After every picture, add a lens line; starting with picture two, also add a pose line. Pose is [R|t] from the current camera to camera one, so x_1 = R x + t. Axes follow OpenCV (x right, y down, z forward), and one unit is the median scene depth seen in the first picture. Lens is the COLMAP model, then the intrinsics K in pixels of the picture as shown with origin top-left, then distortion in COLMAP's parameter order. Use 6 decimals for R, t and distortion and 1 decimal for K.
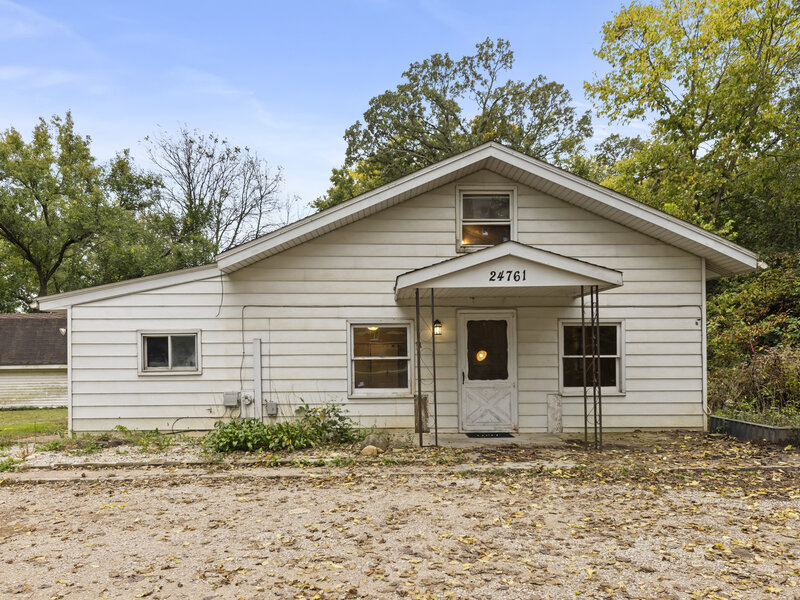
lens RADIAL K [[584.5, 0, 399.6], [0, 584.5, 353.5], [0, 0, 1]] dist [-0.007651, -0.003087]
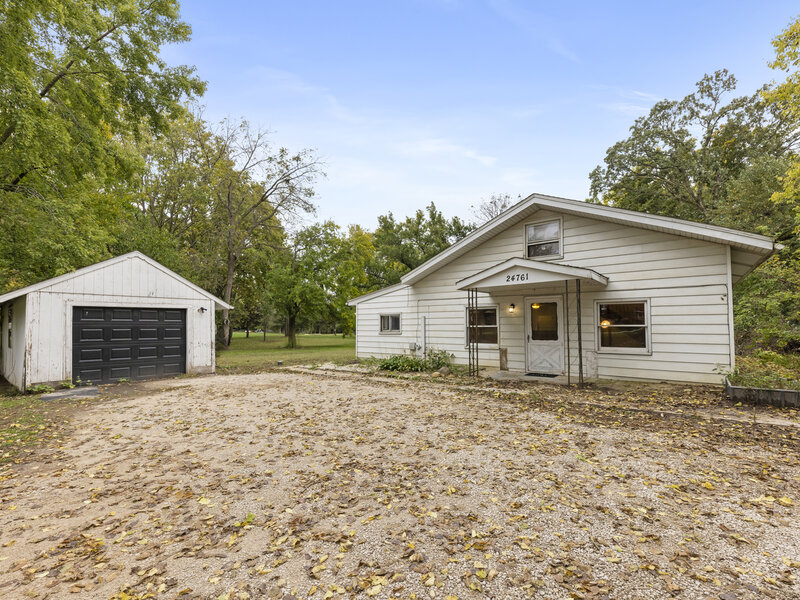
lens RADIAL K [[351.4, 0, 400.0], [0, 351.4, 300.0], [0, 0, 1]] dist [0.002550, 0.000952]
pose [[0.787199, -0.042157, -0.615257, 0.434318], [0.003653, 0.997962, -0.063706, -0.004744], [0.616688, 0.047902, 0.785749, 0.001718]]
